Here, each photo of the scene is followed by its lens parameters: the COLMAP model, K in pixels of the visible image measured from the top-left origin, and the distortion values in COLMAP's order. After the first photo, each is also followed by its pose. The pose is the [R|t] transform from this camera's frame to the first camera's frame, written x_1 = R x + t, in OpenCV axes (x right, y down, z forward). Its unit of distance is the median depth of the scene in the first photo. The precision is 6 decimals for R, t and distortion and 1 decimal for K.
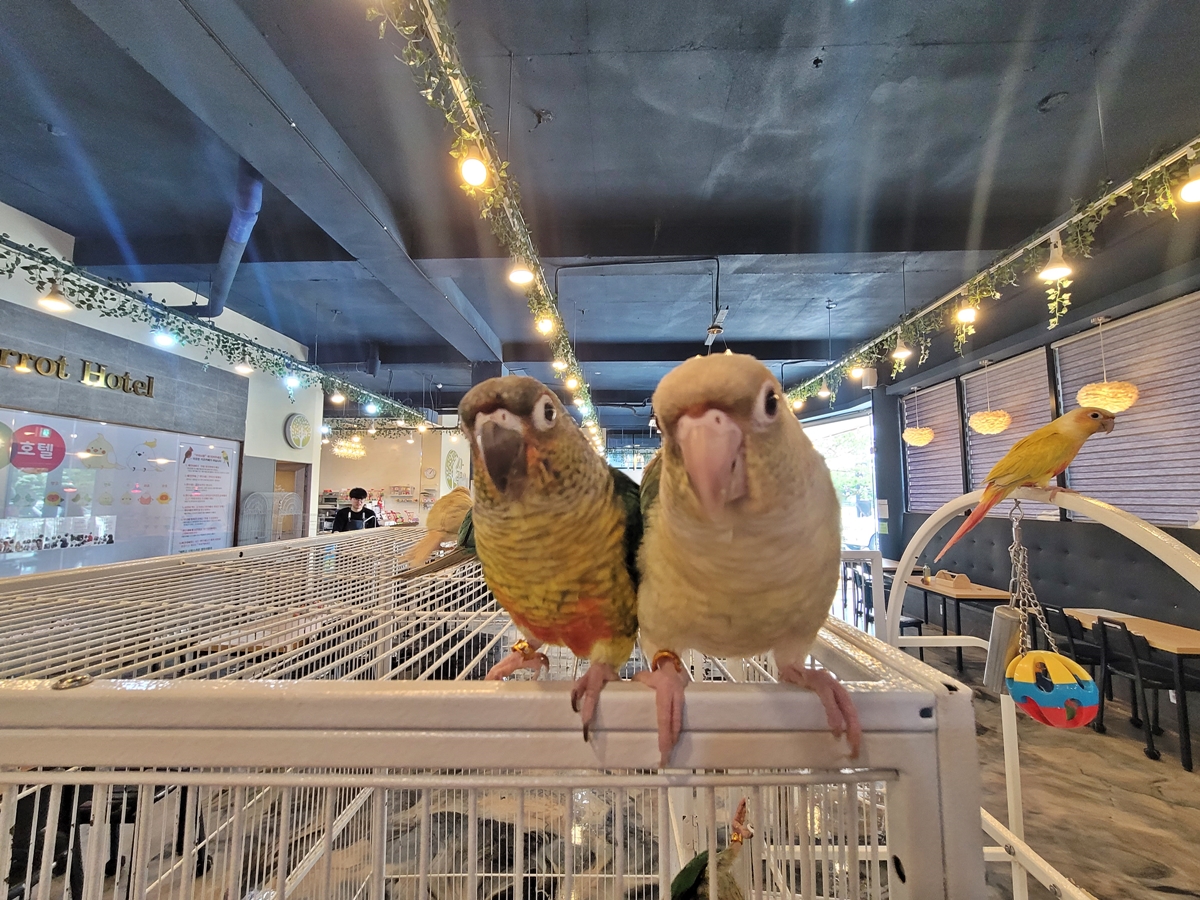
lens RADIAL K [[491.0, 0, 618.3], [0, 491.0, 447.9], [0, 0, 1]] dist [-0.000270, 0.000156]
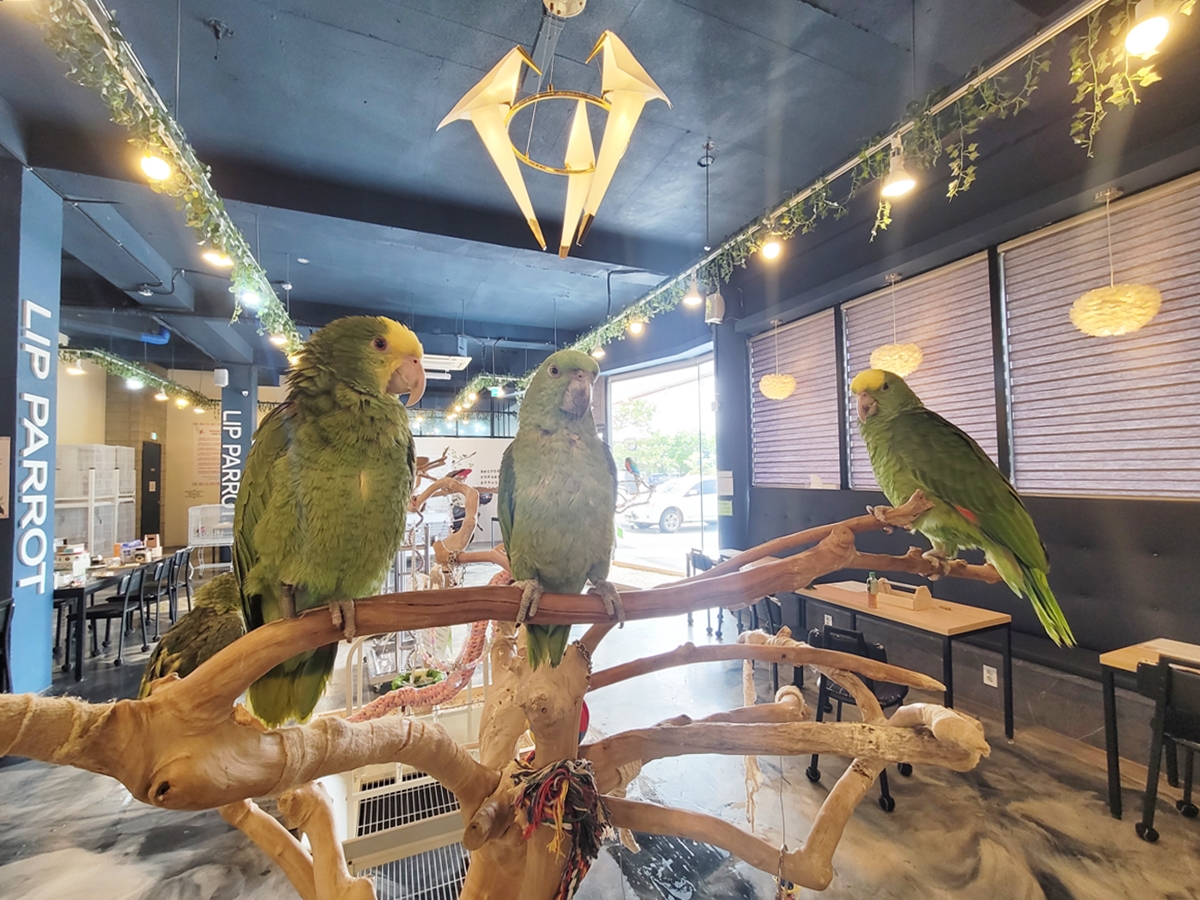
lens RADIAL K [[491.0, 0, 601.3], [0, 491.0, 453.3], [0, 0, 1]] dist [-0.000270, 0.000156]
pose [[0.908917, 0.000551, 0.416976, 0.061037], [-0.024886, 0.998288, 0.052926, 0.056717], [-0.416233, -0.058482, 0.907375, 0.520359]]
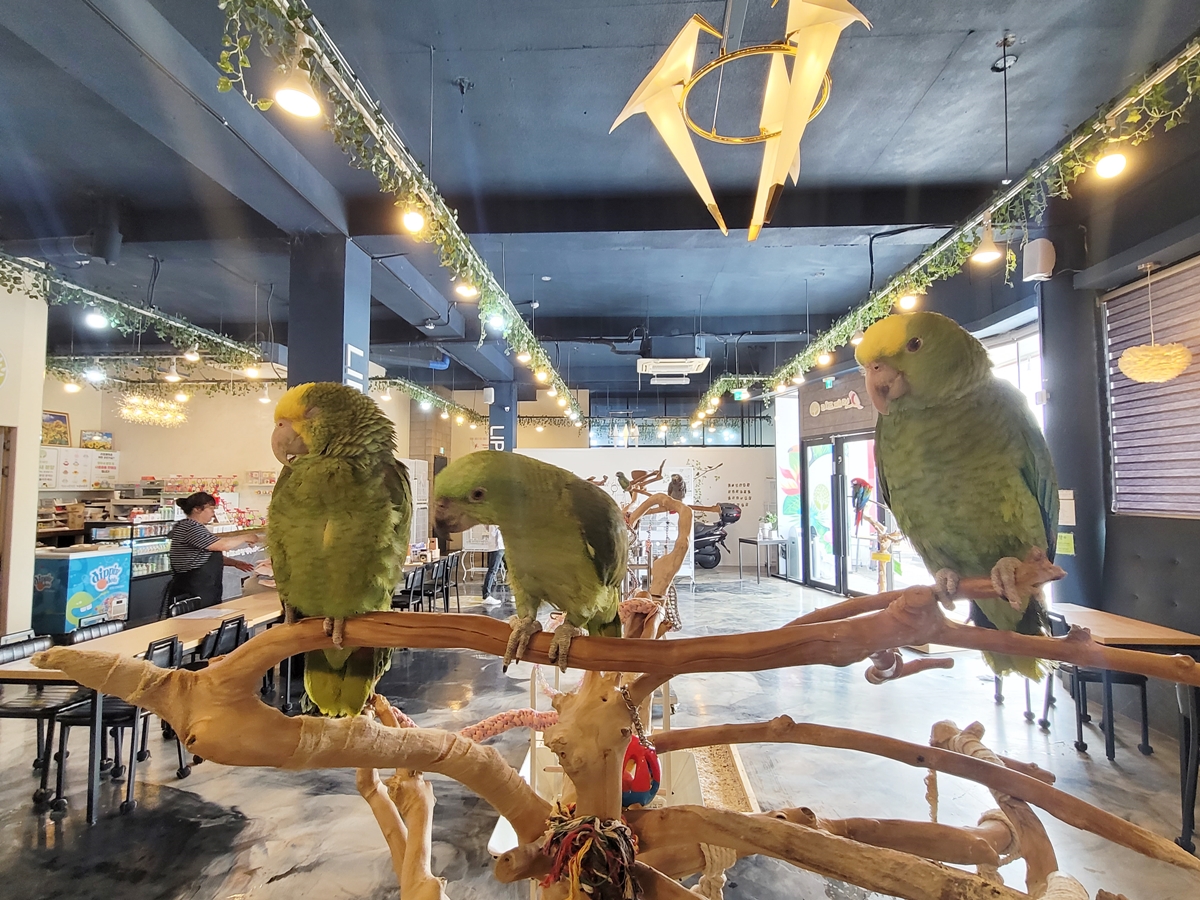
lens RADIAL K [[565.4, 0, 618.9], [0, 565.4, 454.8], [0, 0, 1]] dist [0.001888, -0.001931]
pose [[0.999820, -0.003603, -0.018636, 0.097185], [0.004374, 0.999130, 0.041472, 0.053559], [0.018471, -0.041546, 0.998966, 0.509936]]
